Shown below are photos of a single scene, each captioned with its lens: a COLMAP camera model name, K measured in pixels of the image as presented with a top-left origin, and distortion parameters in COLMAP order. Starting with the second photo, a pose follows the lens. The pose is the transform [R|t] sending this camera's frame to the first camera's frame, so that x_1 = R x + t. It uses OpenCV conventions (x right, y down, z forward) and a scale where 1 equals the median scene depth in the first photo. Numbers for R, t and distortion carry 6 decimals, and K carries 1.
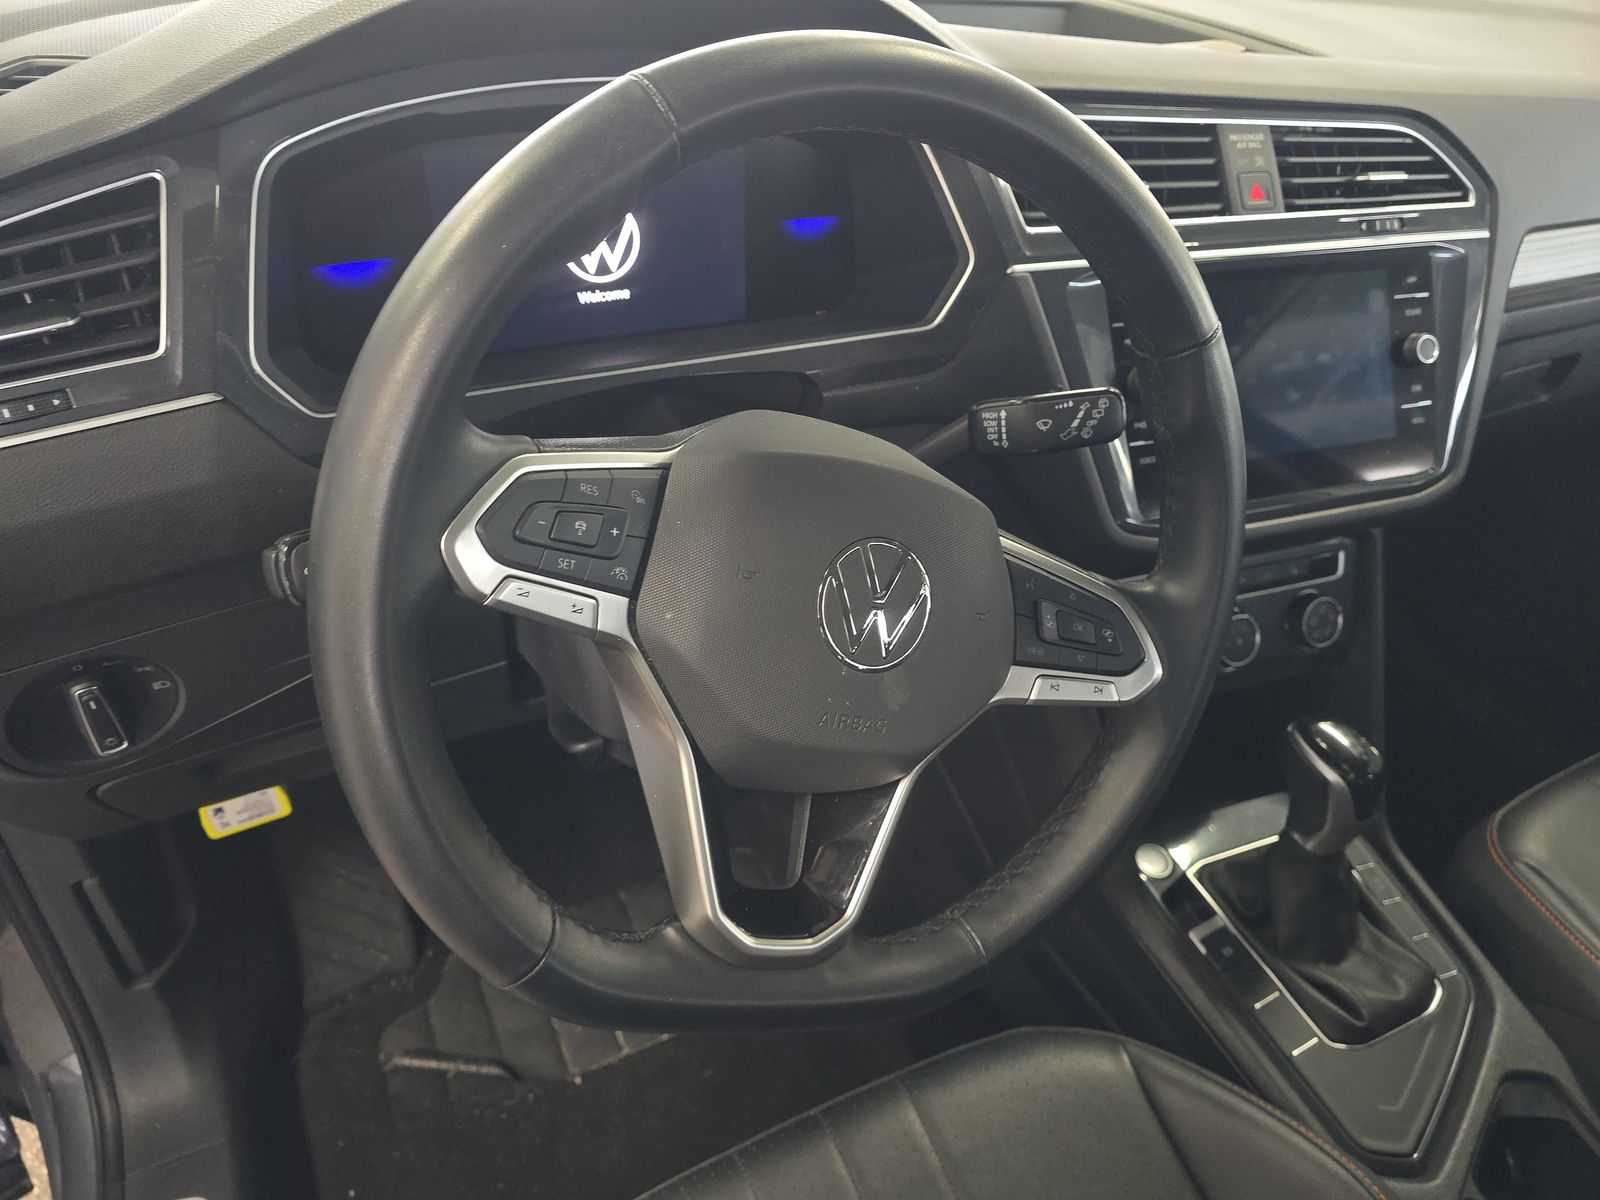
lens RADIAL K [[1089.4, 0, 800.0], [0, 1089.4, 600.0], [0, 0, 1]] dist [0.002153, -0.002088]
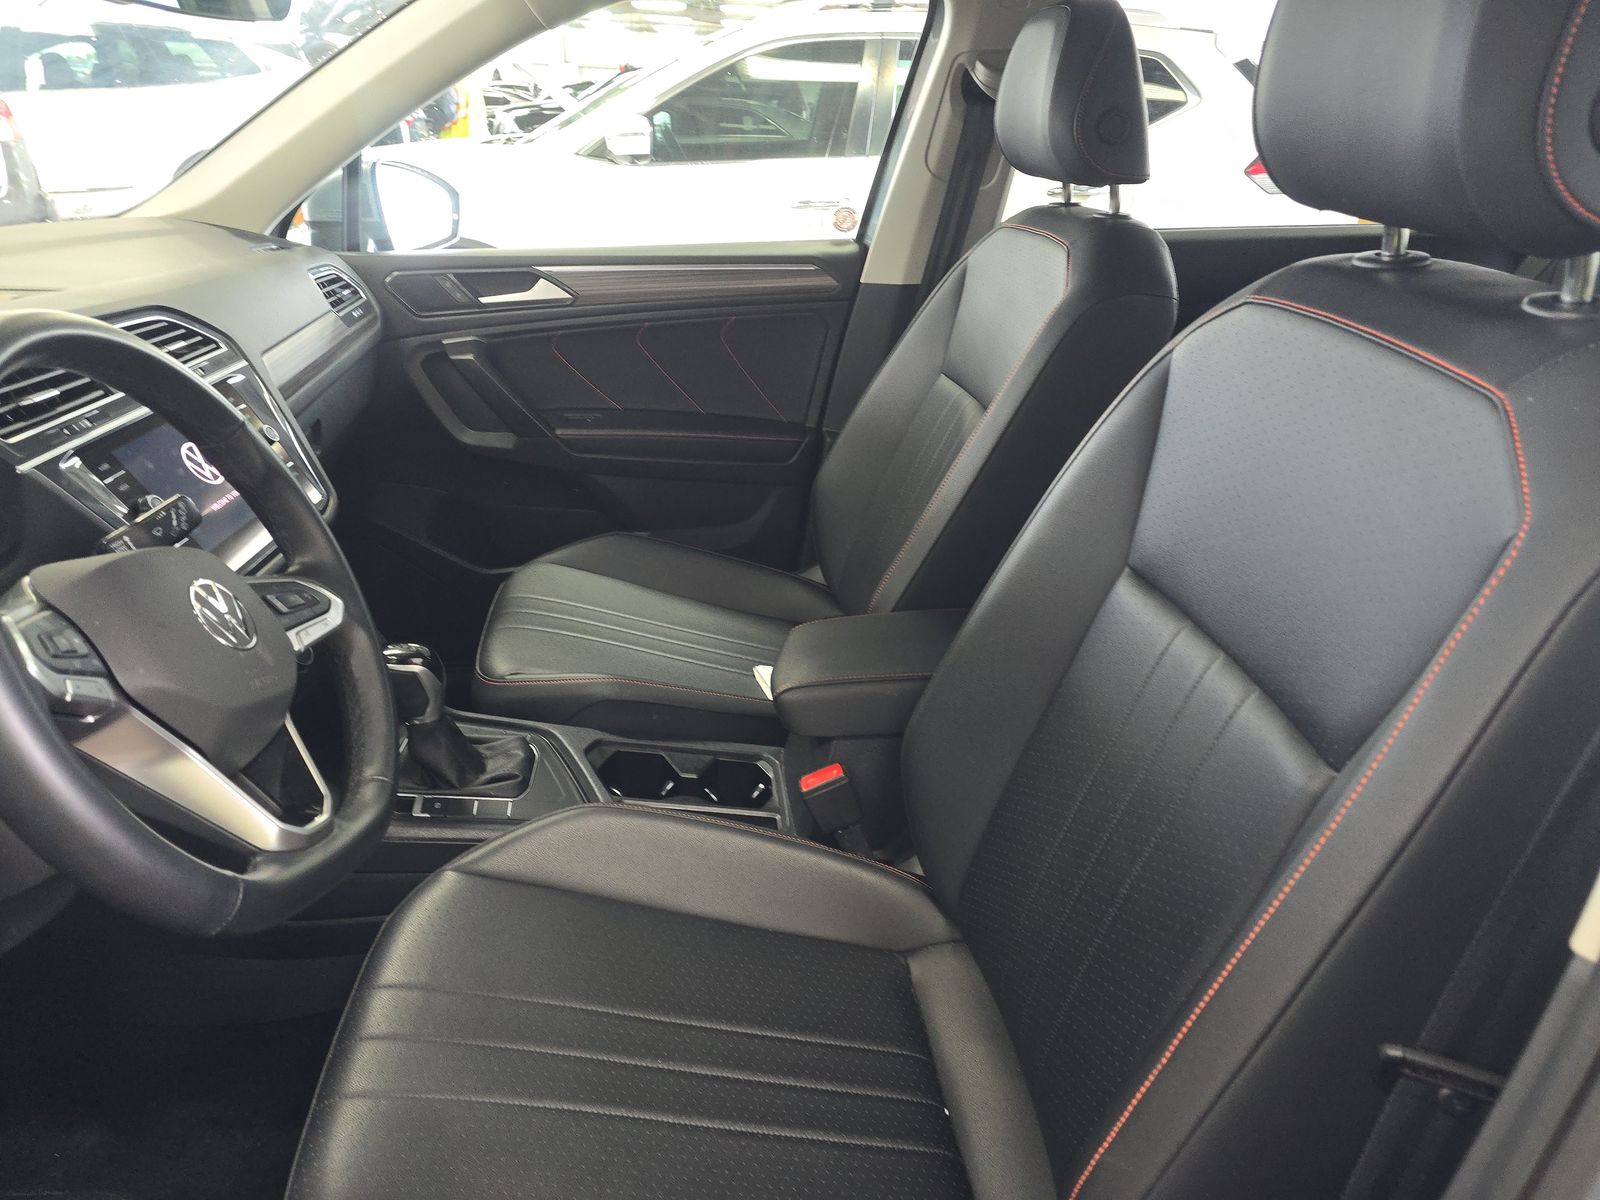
lens RADIAL K [[1054.5, 0, 800.0], [0, 1054.5, 600.0], [0, 0, 1]] dist [-0.001781, -0.000592]
pose [[0.345269, -0.456096, 0.820223, -0.529187], [0.574418, 0.793846, 0.199630, 0.097321], [-0.742182, 0.402225, 0.536080, -0.286040]]
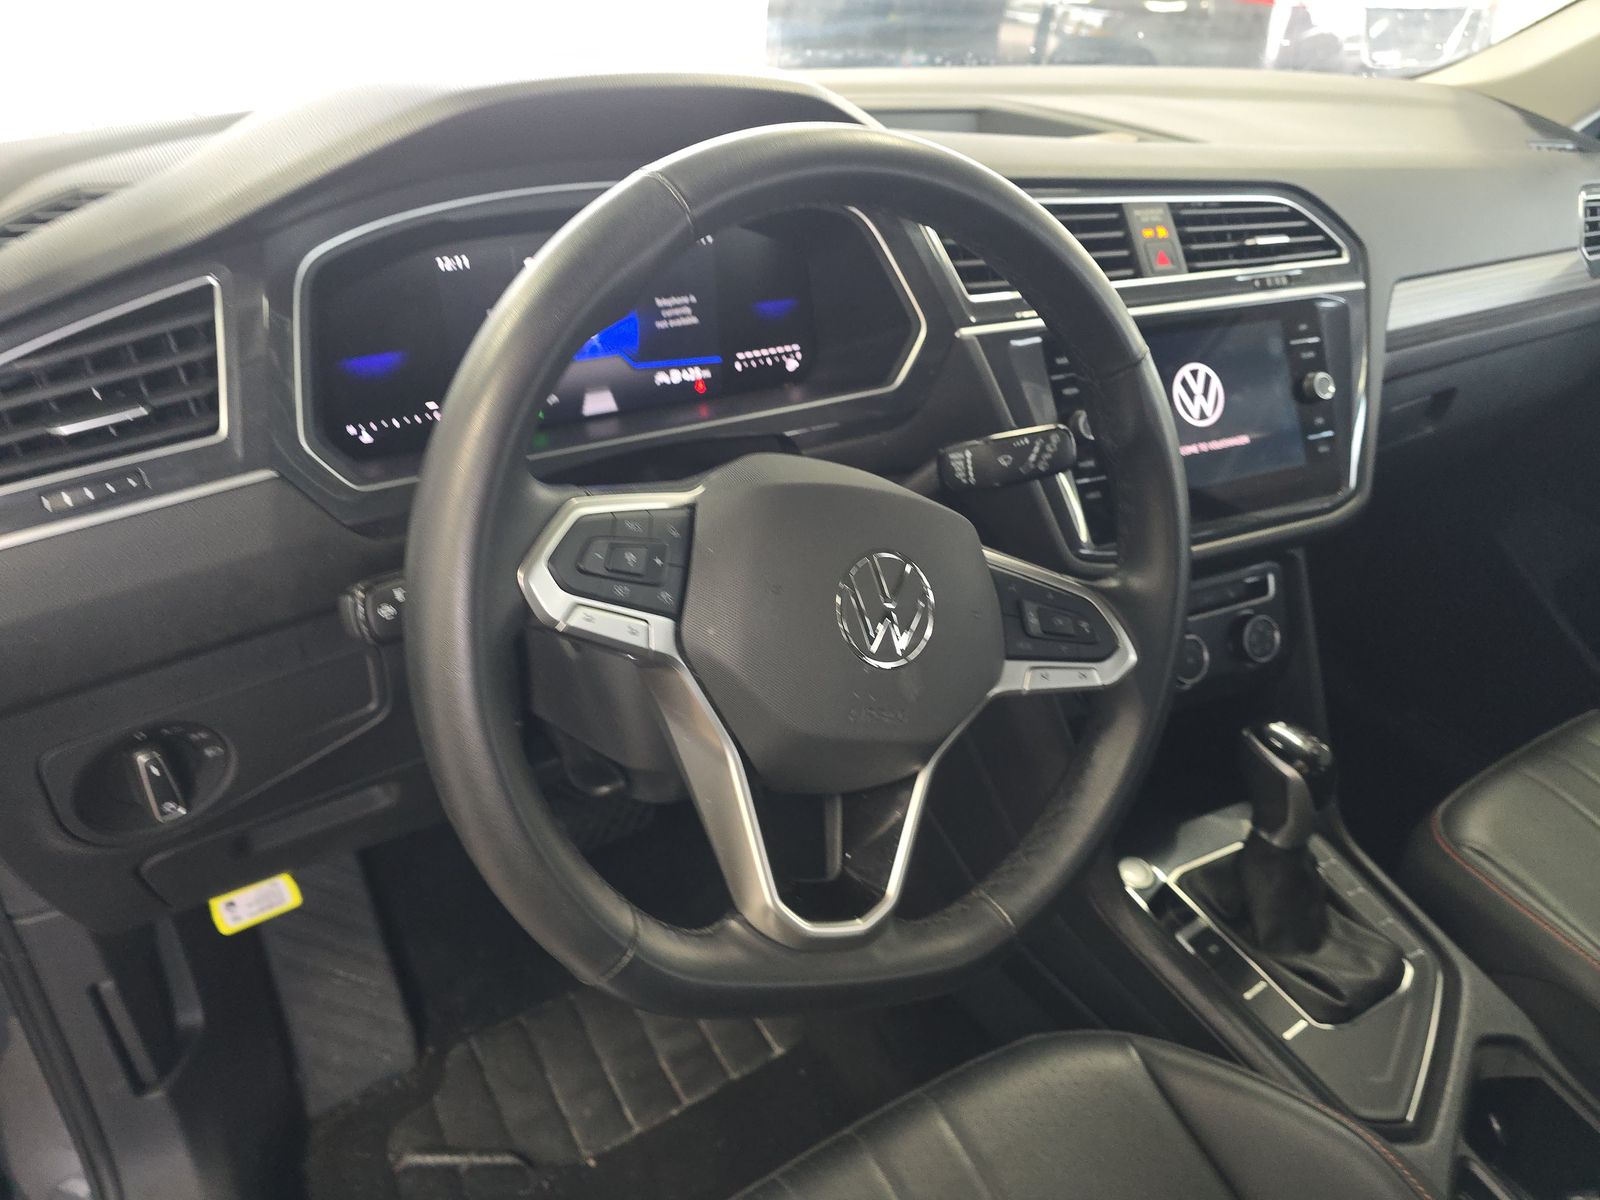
lens RADIAL K [[1092.8, 0, 803.5], [0, 1092.8, 605.0], [0, 0, 1]] dist [0.031022, -0.037160]
pose [[0.994863, -0.074914, 0.068083, -0.055659], [0.081013, 0.992481, -0.091746, 0.057281], [-0.060698, 0.096791, 0.993452, -0.075916]]
